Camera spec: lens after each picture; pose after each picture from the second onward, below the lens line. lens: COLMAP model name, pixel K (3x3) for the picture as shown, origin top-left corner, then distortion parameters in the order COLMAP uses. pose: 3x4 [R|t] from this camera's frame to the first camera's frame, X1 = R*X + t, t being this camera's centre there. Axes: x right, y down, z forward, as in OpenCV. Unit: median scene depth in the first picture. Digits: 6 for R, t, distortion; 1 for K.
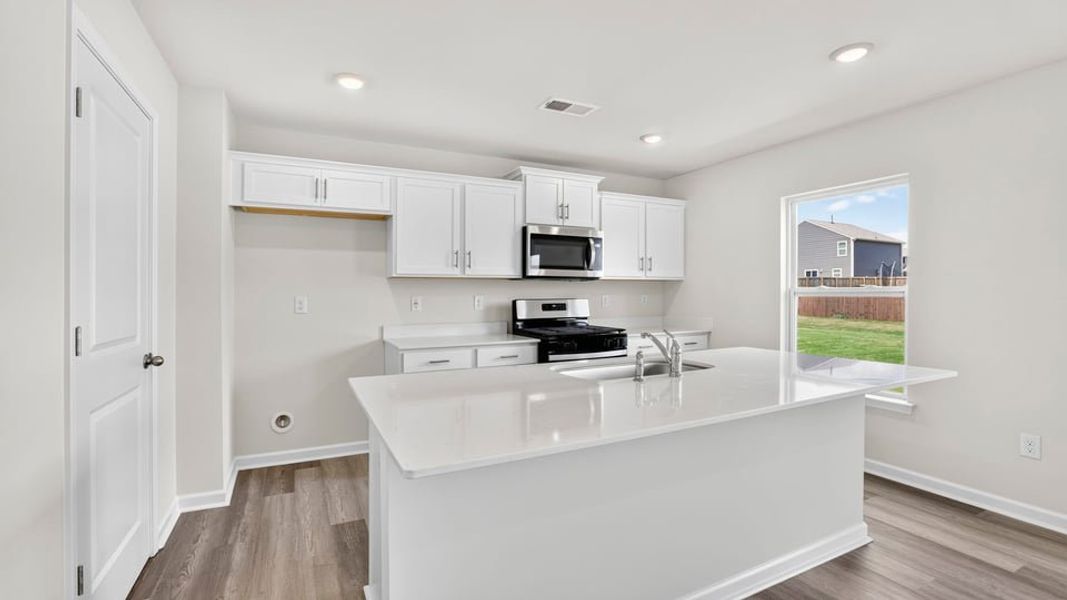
lens RADIAL K [[434.5, 0, 512.8], [0, 434.5, 290.2], [0, 0, 1]] dist [-0.025597, 0.001566]
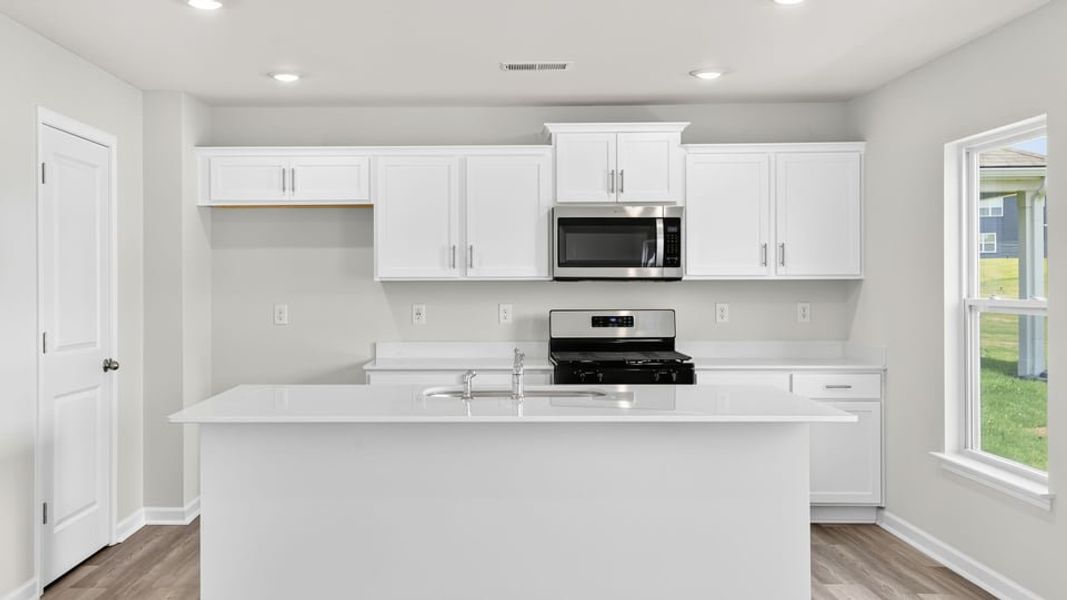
lens RADIAL K [[1008.8, 0, 522.2], [0, 1008.8, 277.9], [0, 0, 1]] dist [0.033535, 0.000000]
pose [[0.905447, -0.000924, -0.424457, 0.714778], [0.002805, 0.999989, 0.003807, -0.040155], [0.424449, -0.004637, 0.905440, -0.537430]]
